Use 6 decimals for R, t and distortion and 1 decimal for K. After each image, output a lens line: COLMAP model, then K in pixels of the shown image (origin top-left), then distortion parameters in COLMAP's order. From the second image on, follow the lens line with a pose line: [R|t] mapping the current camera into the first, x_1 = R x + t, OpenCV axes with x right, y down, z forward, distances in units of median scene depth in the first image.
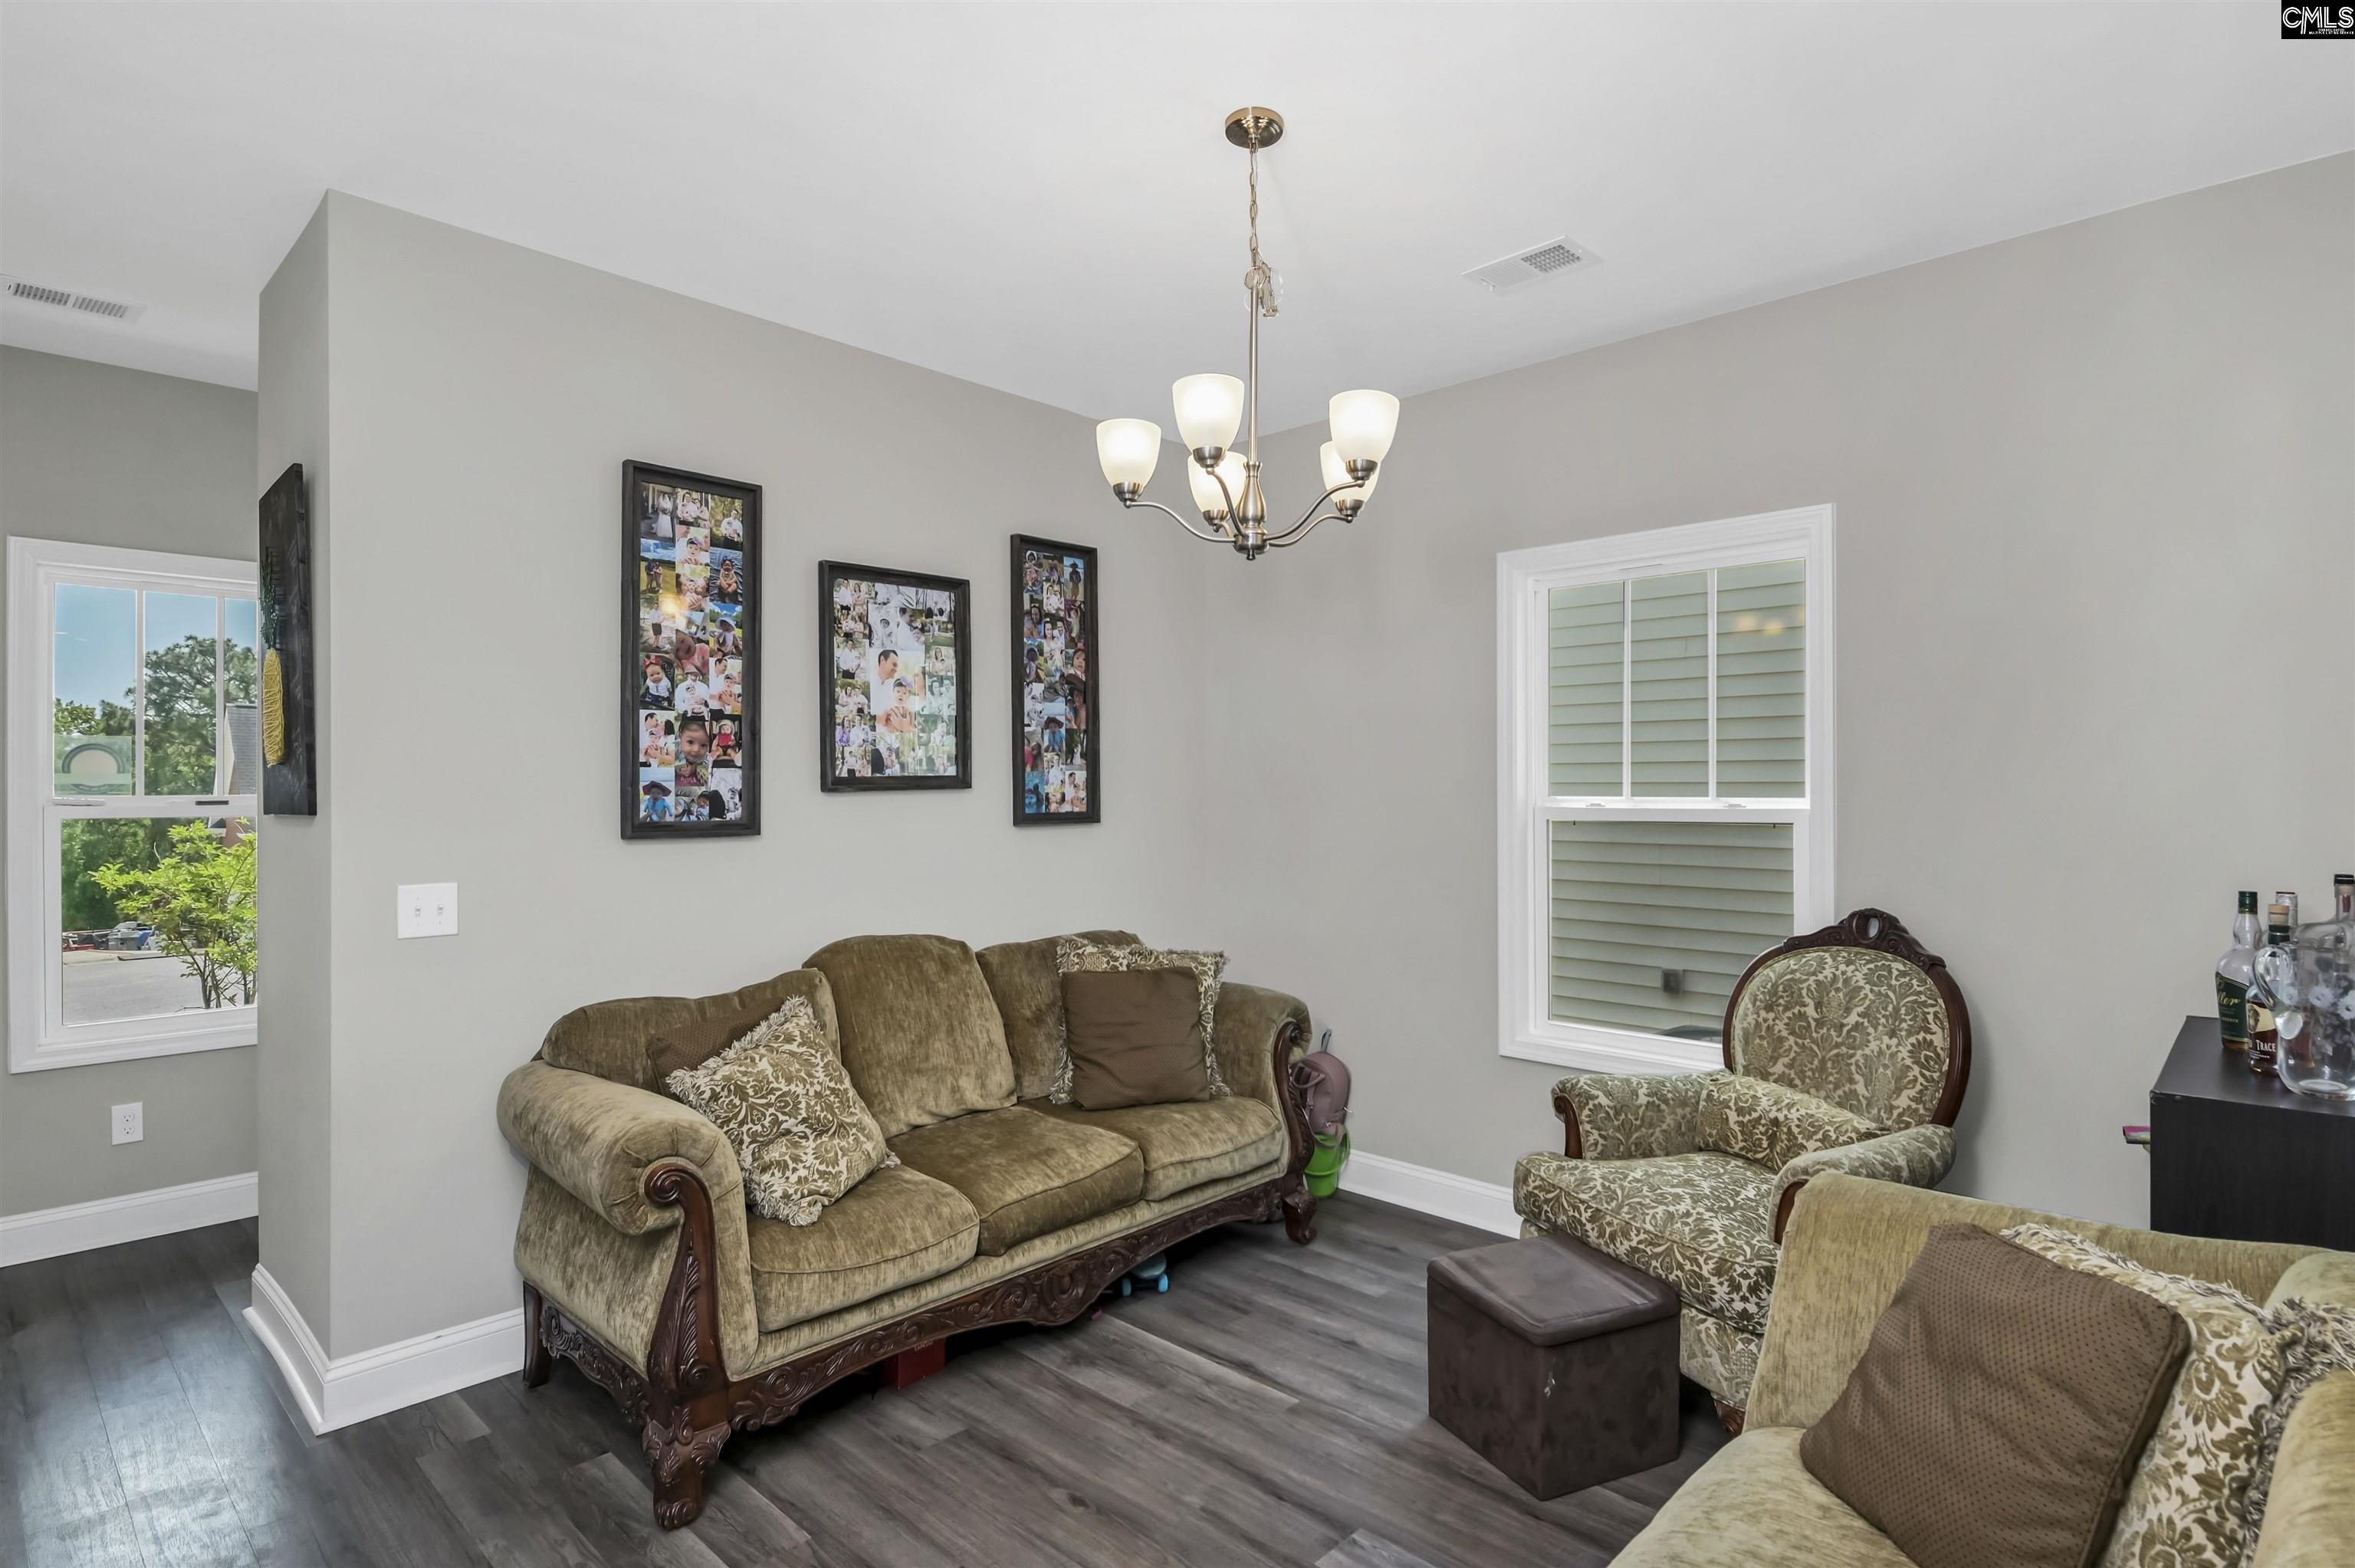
lens RADIAL K [[1214.0, 0, 1177.5], [0, 1214.0, 784.0], [0, 0, 1]] dist [-0.000687, -0.000083]
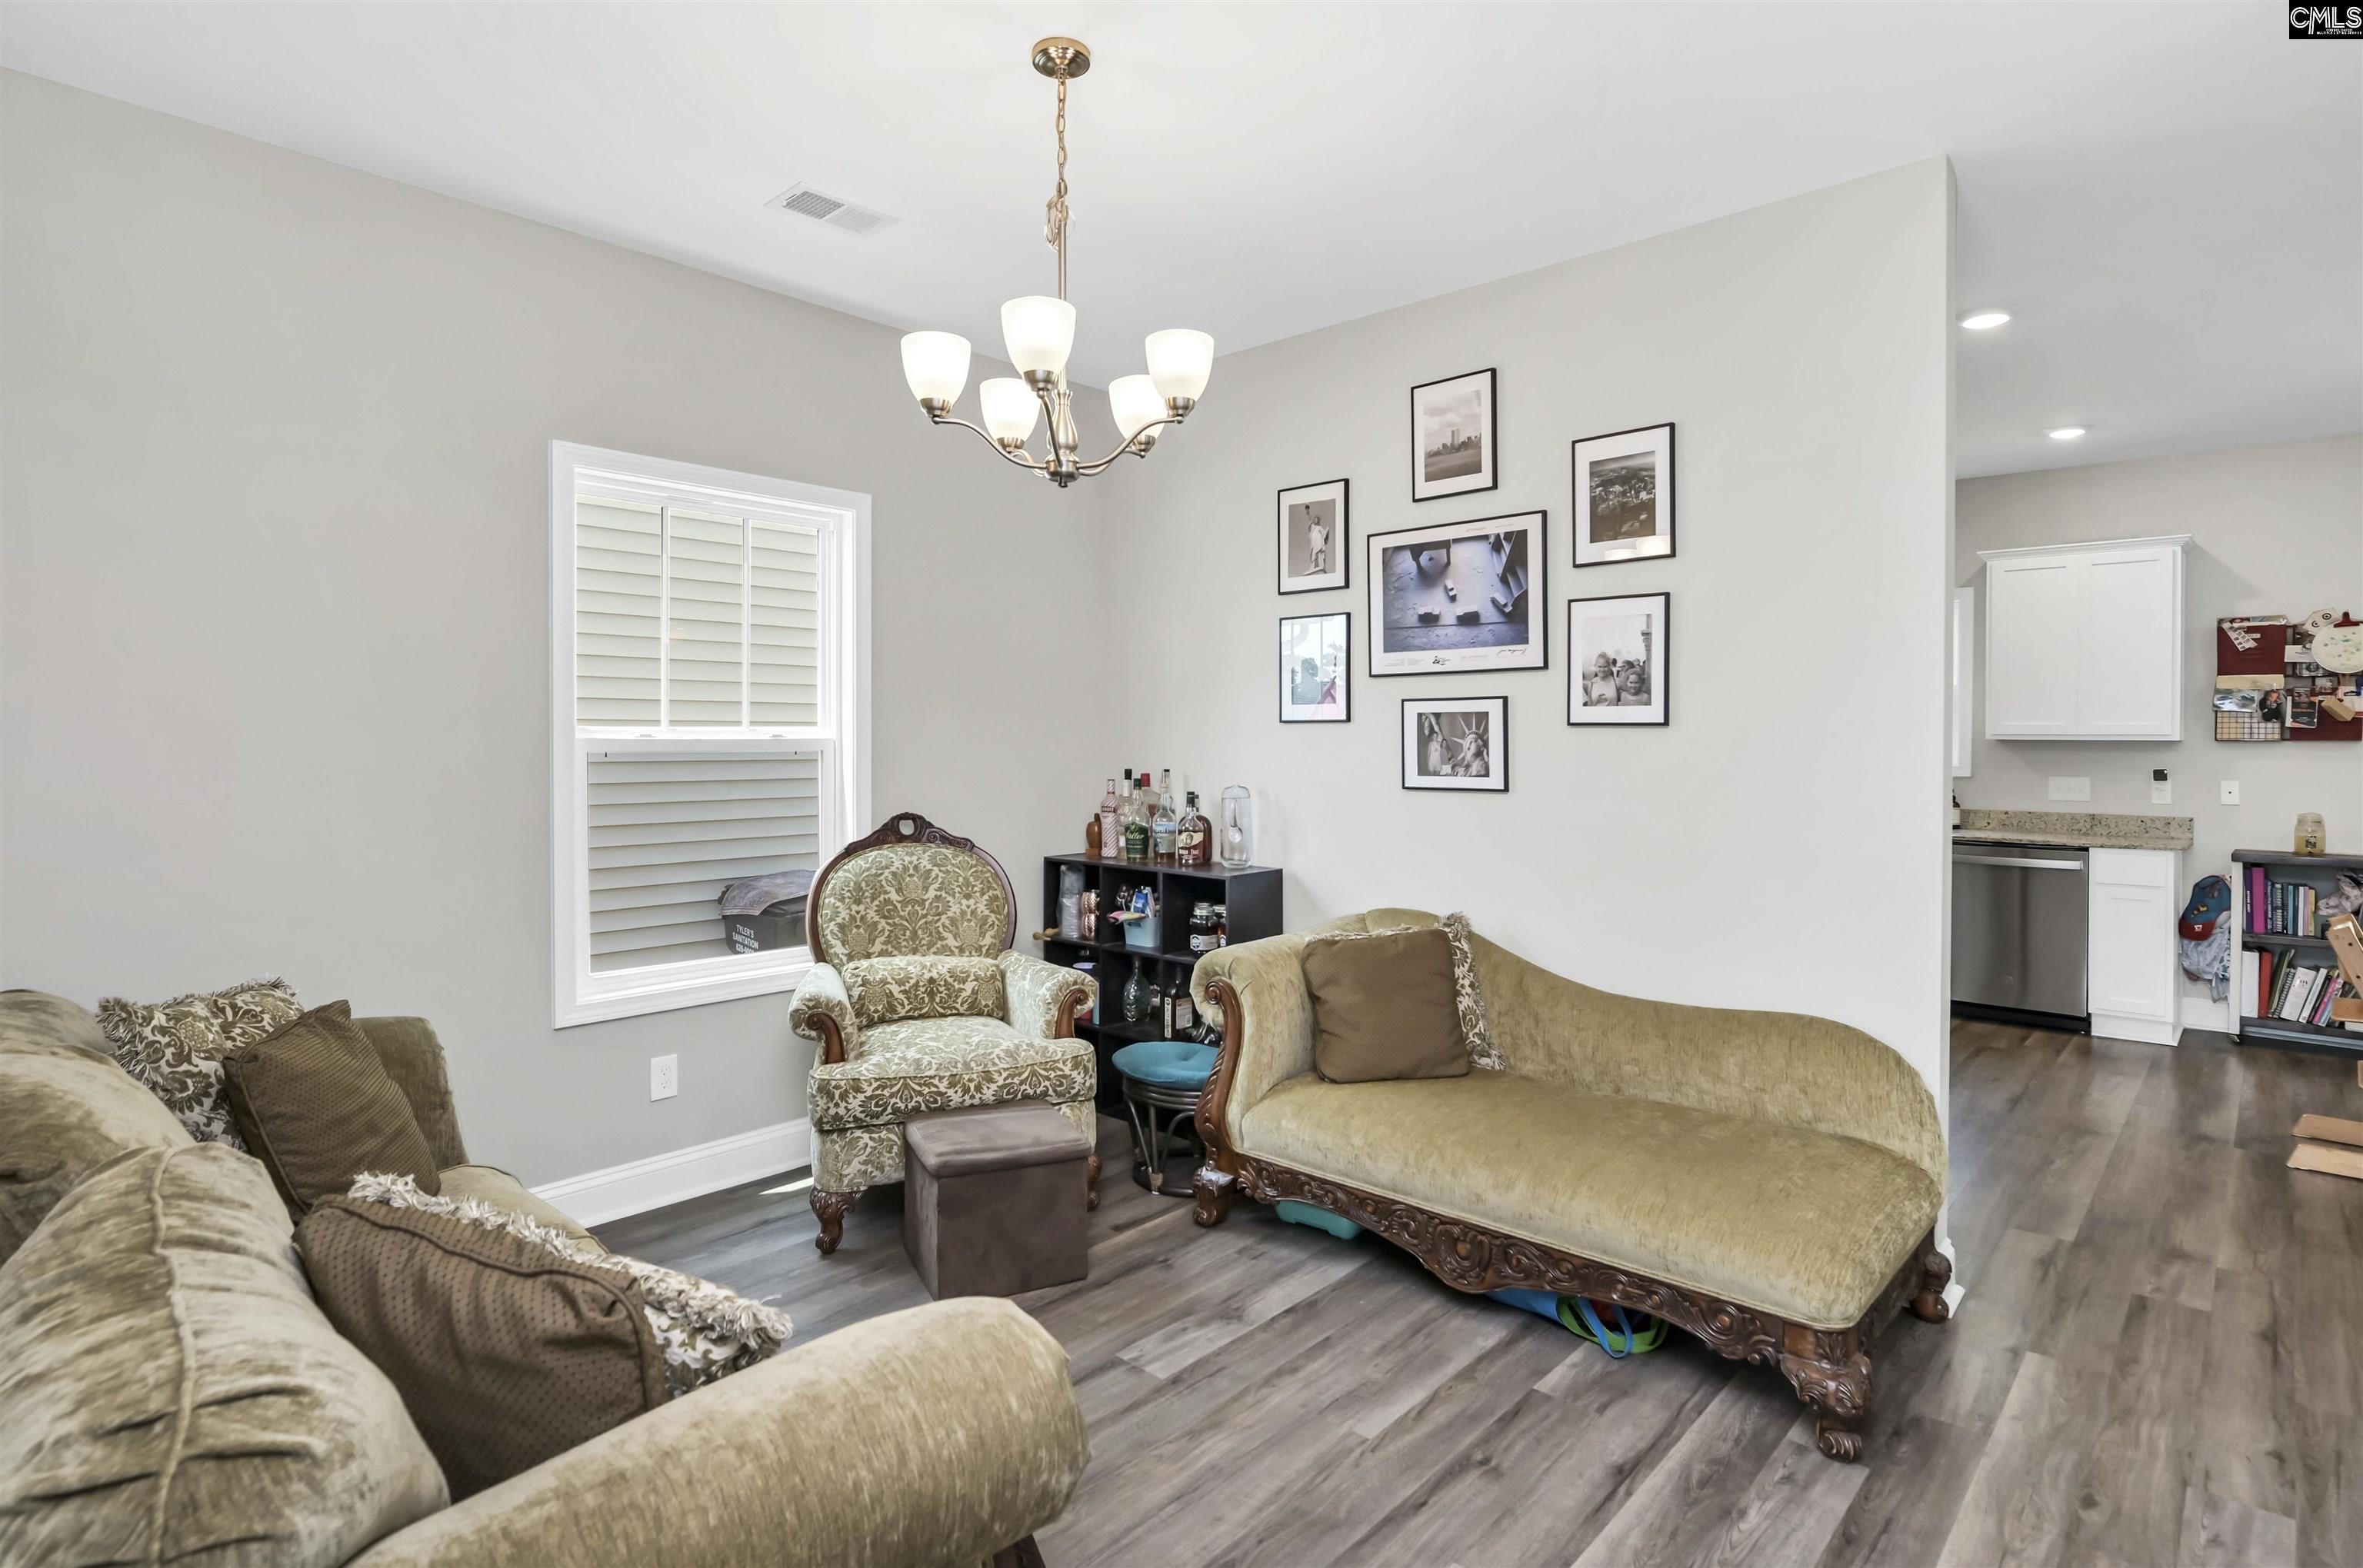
lens RADIAL K [[1177.0, 0, 1197.4], [0, 1177.0, 776.0], [0, 0, 1]] dist [0.009999, -0.009782]
pose [[-0.024706, -0.035179, 0.999076, -0.723562], [-0.009139, 0.999347, 0.034962, 0.015126], [-0.999653, -0.008267, -0.025011, 0.719754]]
